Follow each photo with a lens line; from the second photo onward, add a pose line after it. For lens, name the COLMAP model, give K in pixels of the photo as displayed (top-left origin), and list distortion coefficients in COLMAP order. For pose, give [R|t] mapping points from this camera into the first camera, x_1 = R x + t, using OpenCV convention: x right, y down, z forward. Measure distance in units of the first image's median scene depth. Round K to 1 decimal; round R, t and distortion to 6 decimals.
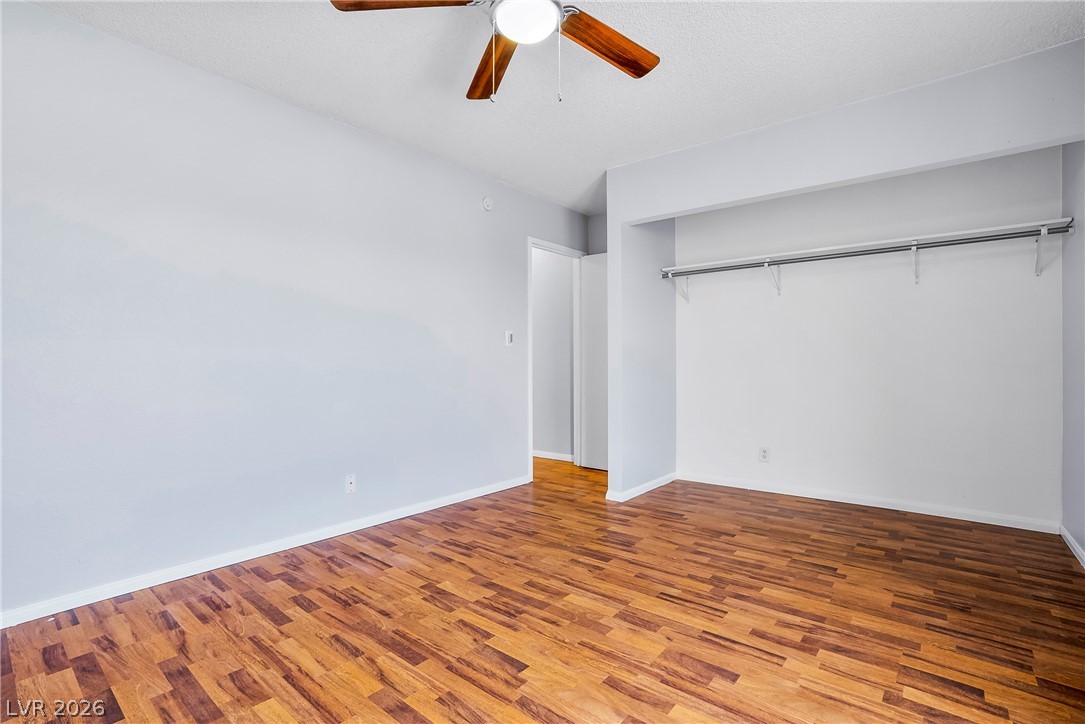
lens RADIAL K [[516.6, 0, 540.3], [0, 516.6, 358.7], [0, 0, 1]] dist [-0.073064, 0.027766]
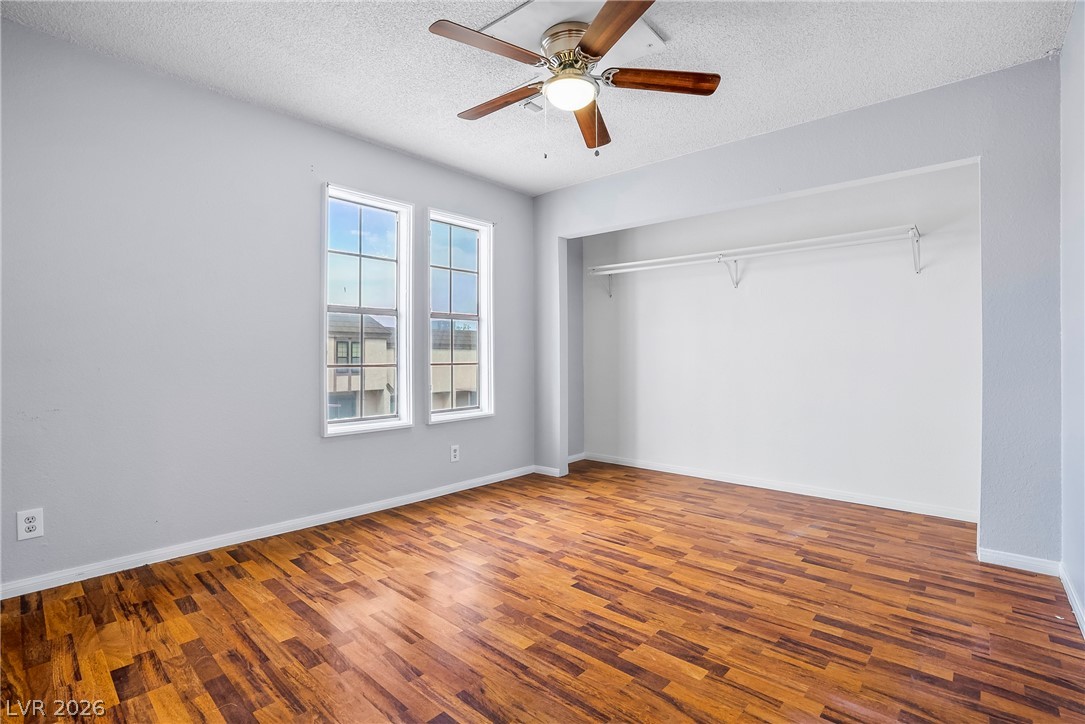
lens RADIAL K [[516.6, 0, 540.3], [0, 516.6, 358.7], [0, 0, 1]] dist [-0.073064, 0.027766]
pose [[-0.999014, 0.003558, 0.044261, -0.002861], [0.003402, 0.999988, -0.003594, 0.012487], [-0.044273, -0.003440, -0.999014, 1.947867]]
